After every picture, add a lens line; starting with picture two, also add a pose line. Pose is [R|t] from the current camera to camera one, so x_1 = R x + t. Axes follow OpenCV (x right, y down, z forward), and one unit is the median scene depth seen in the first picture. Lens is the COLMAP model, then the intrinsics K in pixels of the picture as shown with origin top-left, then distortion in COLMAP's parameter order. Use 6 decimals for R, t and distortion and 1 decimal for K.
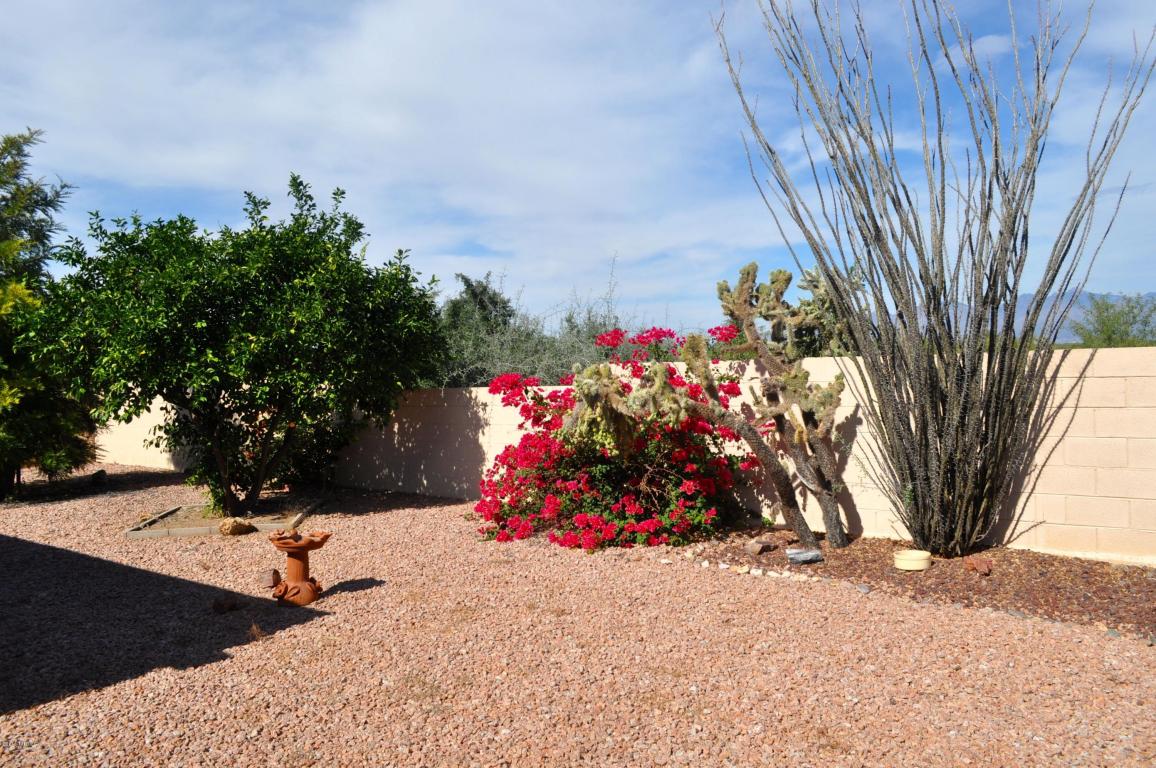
lens RADIAL K [[905.7, 0, 575.4], [0, 905.7, 383.0], [0, 0, 1]] dist [-0.007251, 0.005366]
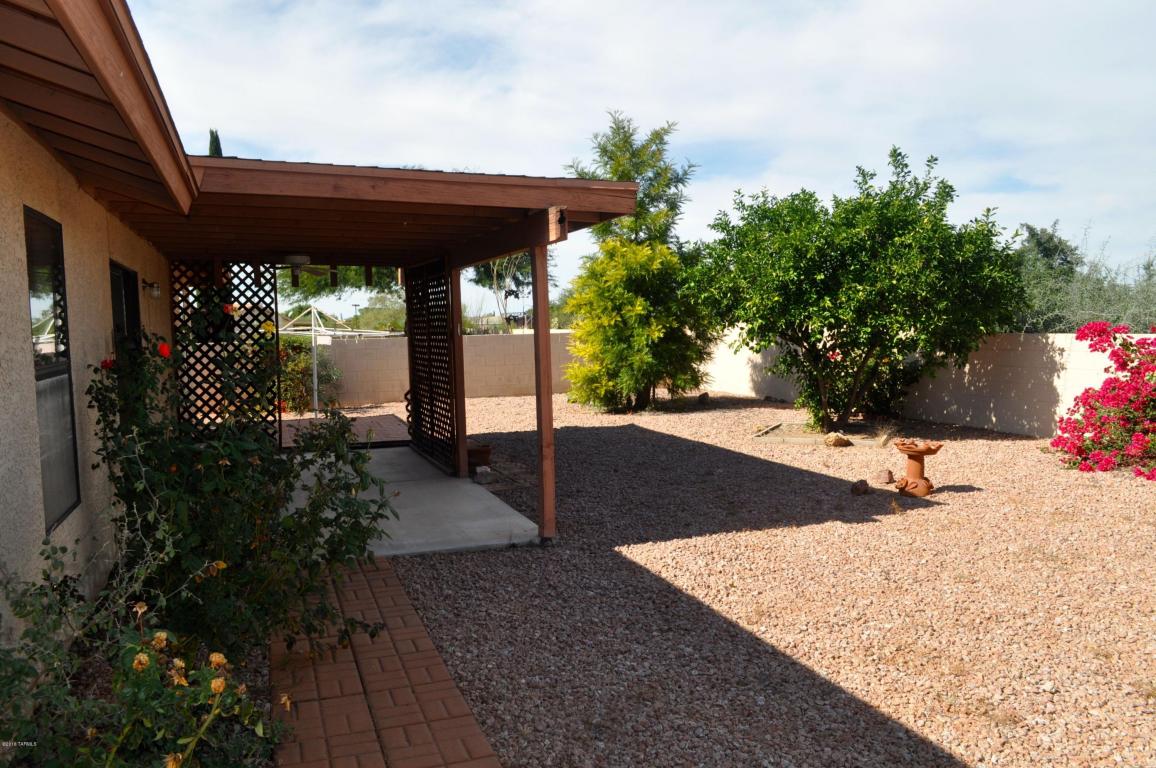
lens RADIAL K [[905.7, 0, 586.3], [0, 905.7, 388.5], [0, 0, 1]] dist [-0.007251, 0.005366]
pose [[0.859581, 0.057172, -0.507791, -0.043455], [-0.023831, 0.997125, 0.071926, 0.006738], [0.510443, -0.049725, 0.858473, -0.237569]]
